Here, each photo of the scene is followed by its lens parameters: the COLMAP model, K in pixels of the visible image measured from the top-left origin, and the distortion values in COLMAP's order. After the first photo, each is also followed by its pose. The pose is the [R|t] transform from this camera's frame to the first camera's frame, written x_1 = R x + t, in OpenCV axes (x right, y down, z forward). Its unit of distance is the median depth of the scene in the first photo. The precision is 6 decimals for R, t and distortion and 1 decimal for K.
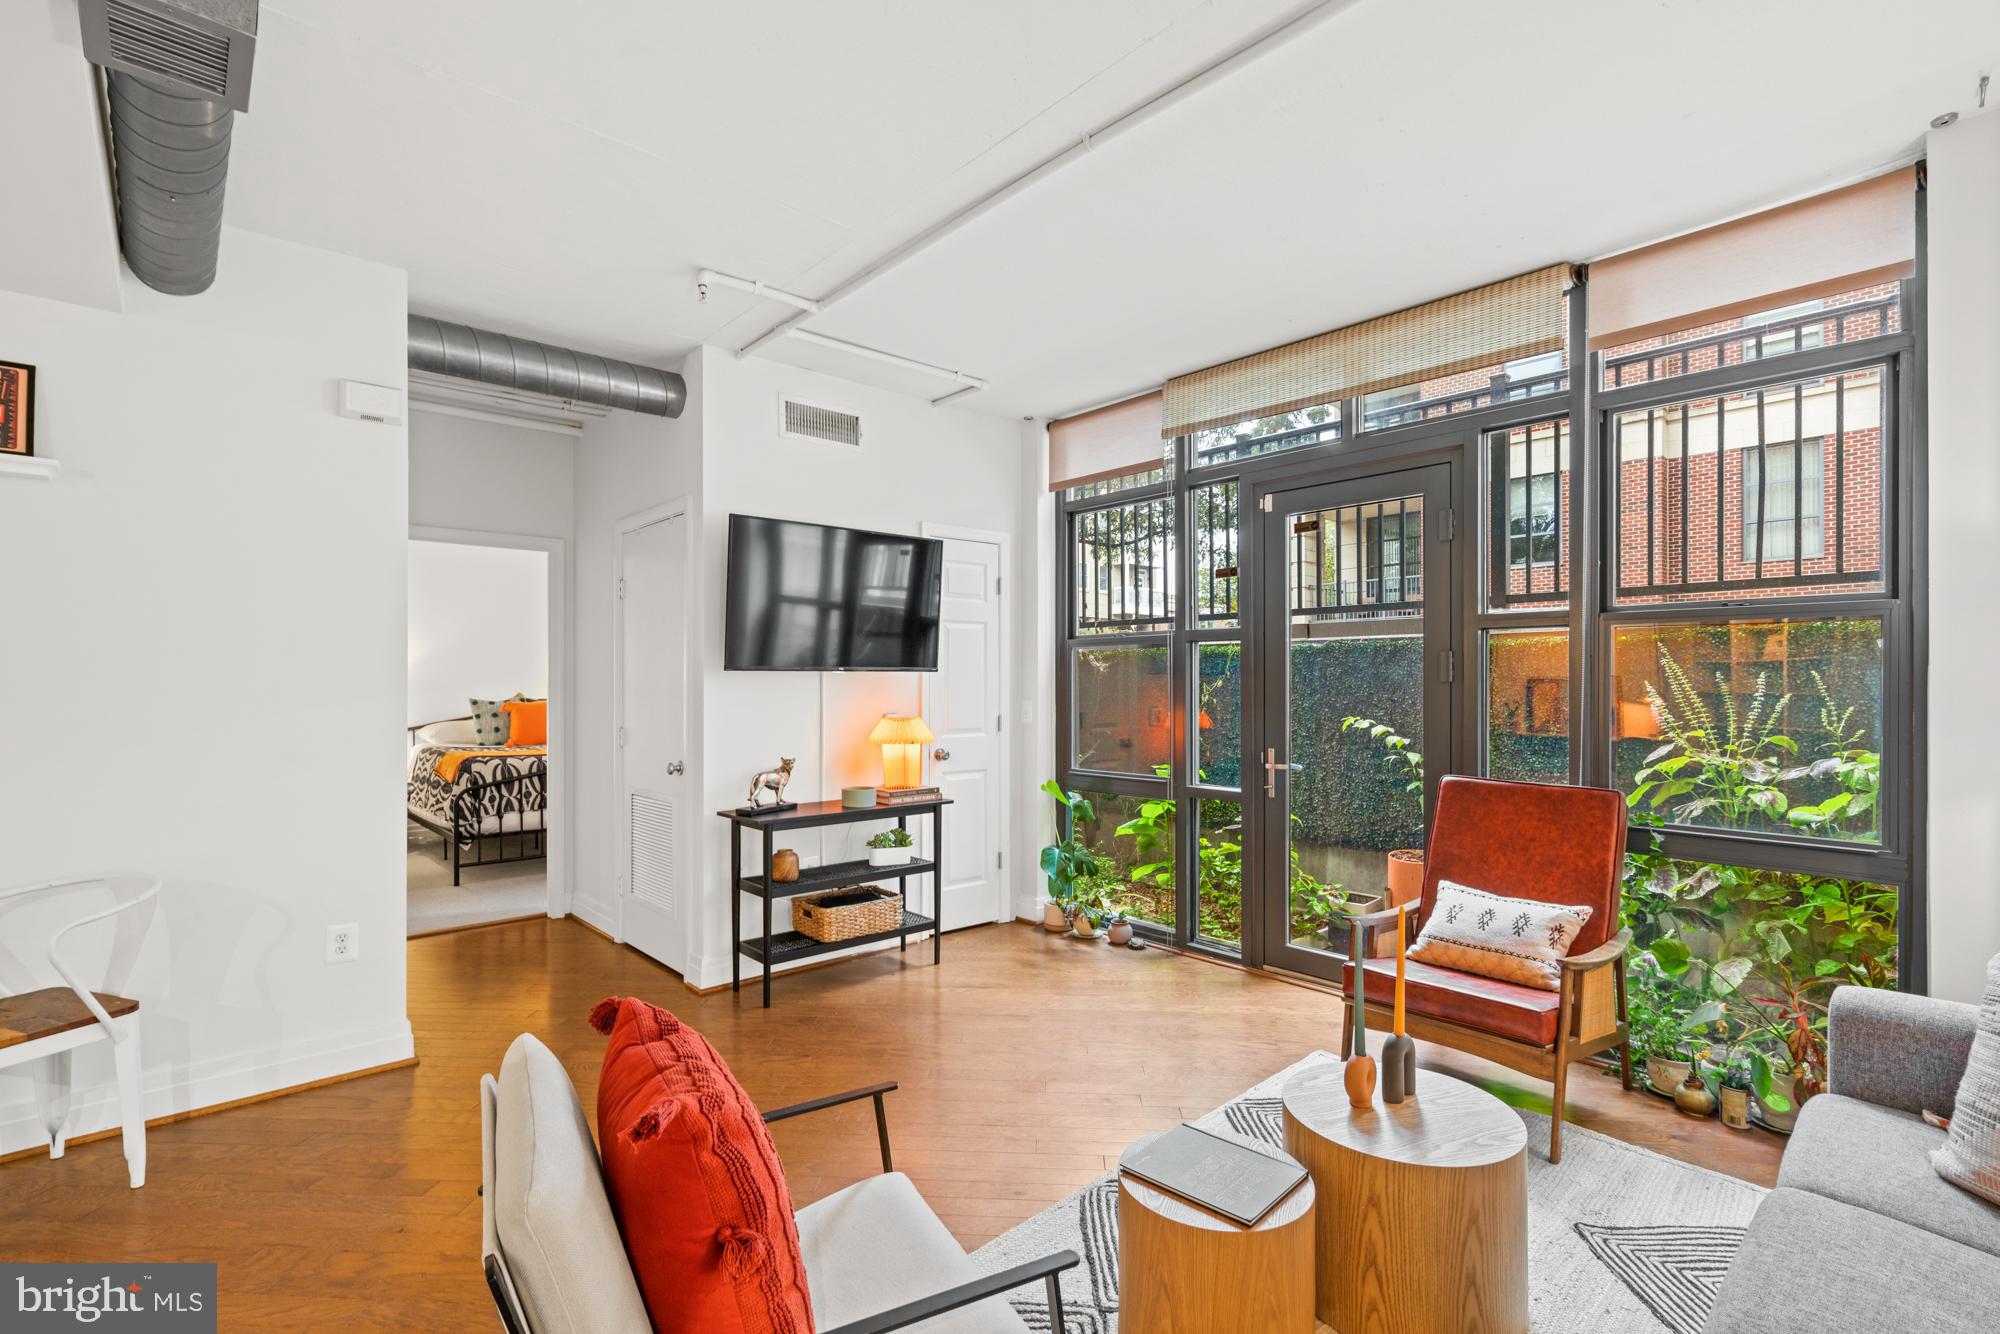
lens RADIAL K [[910.5, 0, 999.0], [0, 910.5, 679.5], [0, 0, 1]] dist [-0.004209, 0.004923]
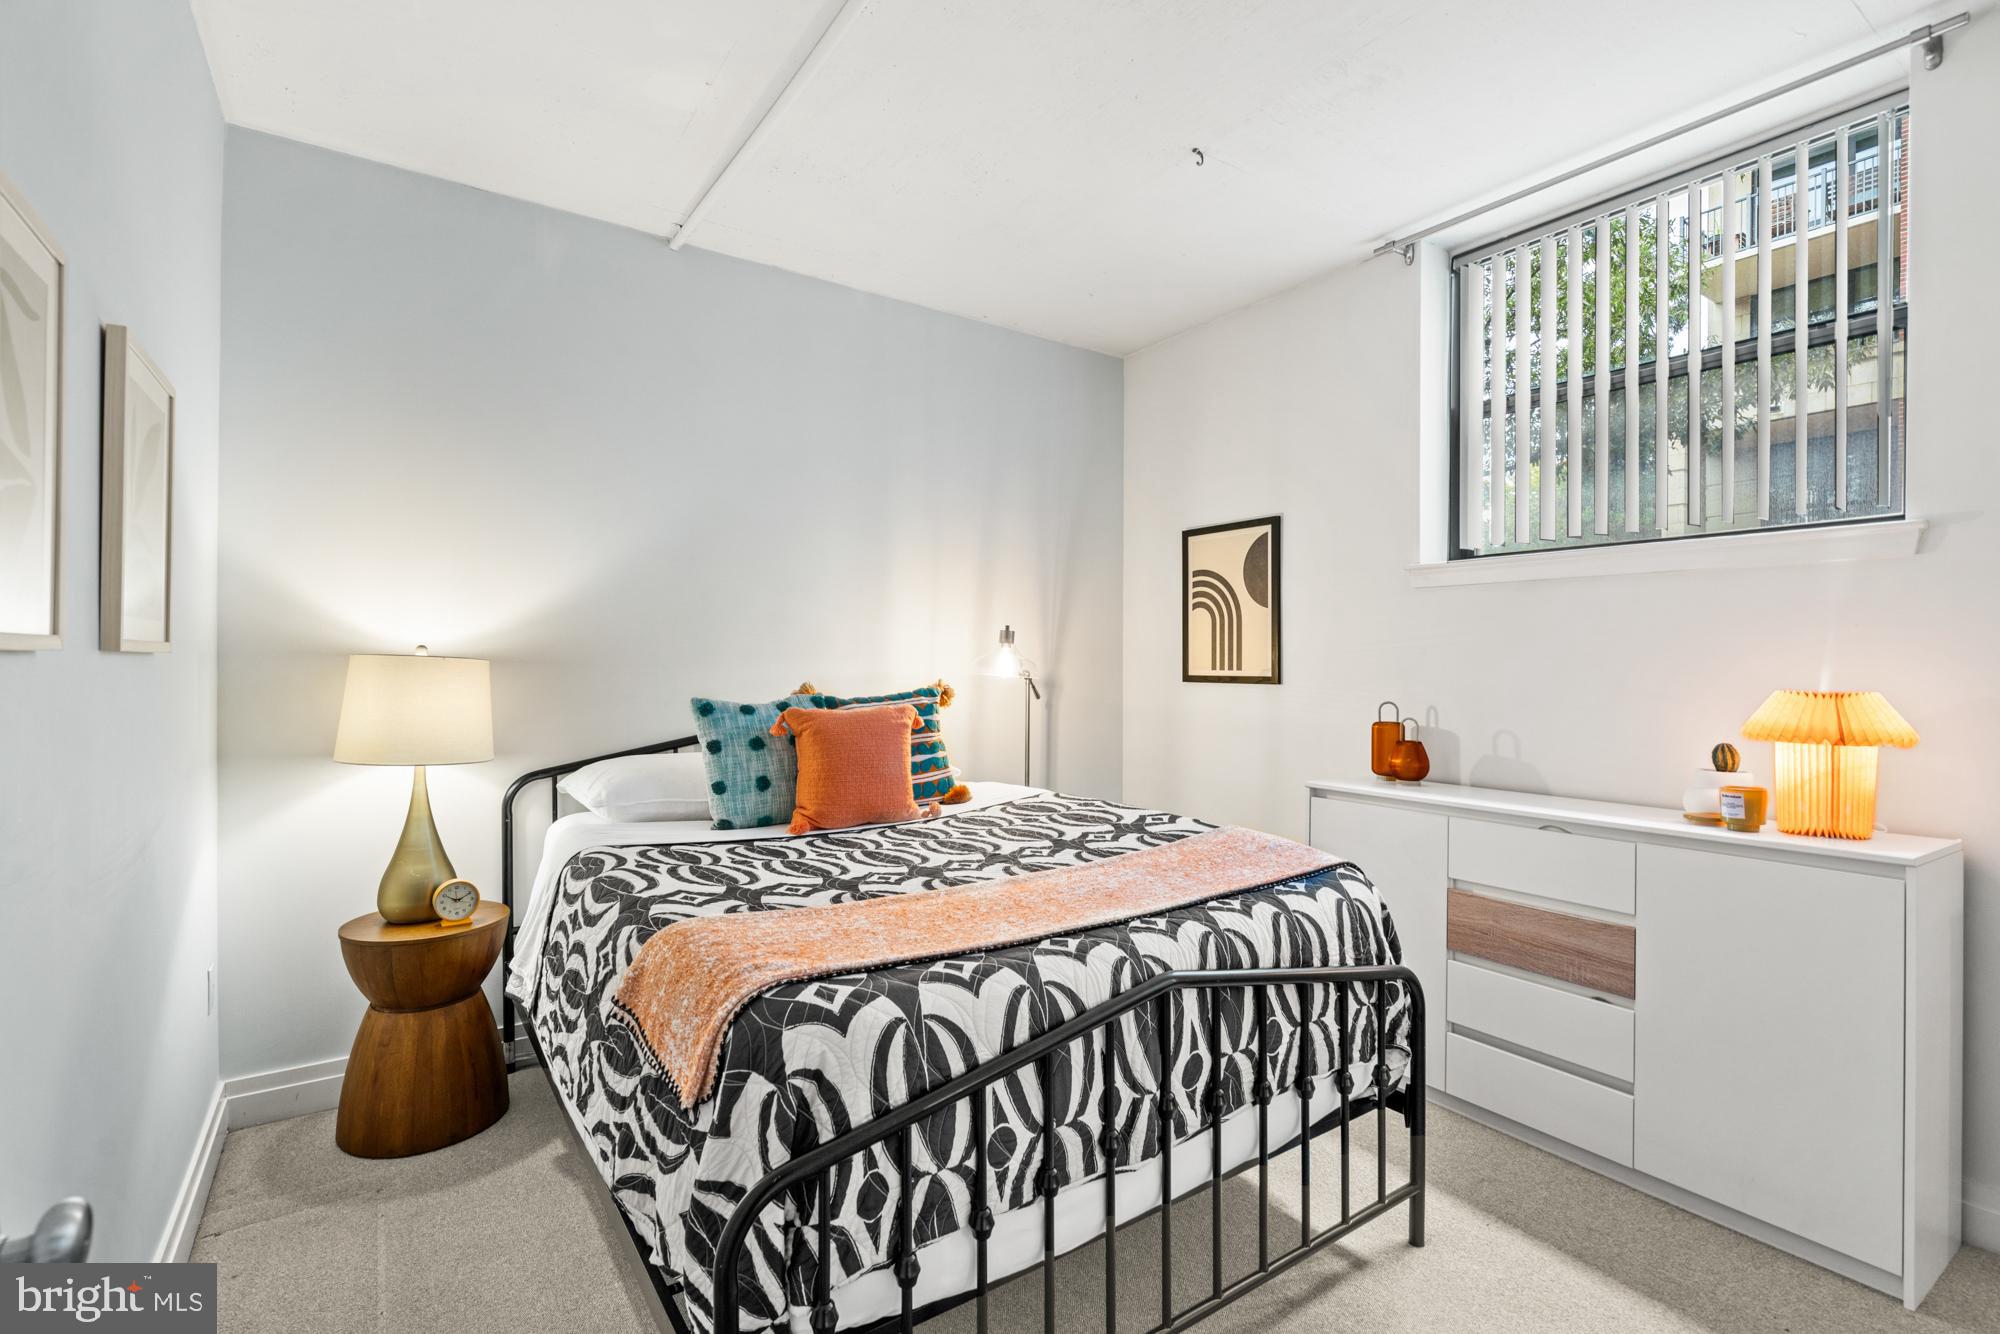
lens RADIAL K [[910.5, 0, 994.9], [0, 910.5, 663.1], [0, 0, 1]] dist [-0.004209, 0.004923]
pose [[0.990543, 0.000880, -0.137199, -0.493545], [0.000510, 0.999949, 0.010095, 0.003404], [0.137201, -0.010070, 0.990492, 0.783555]]
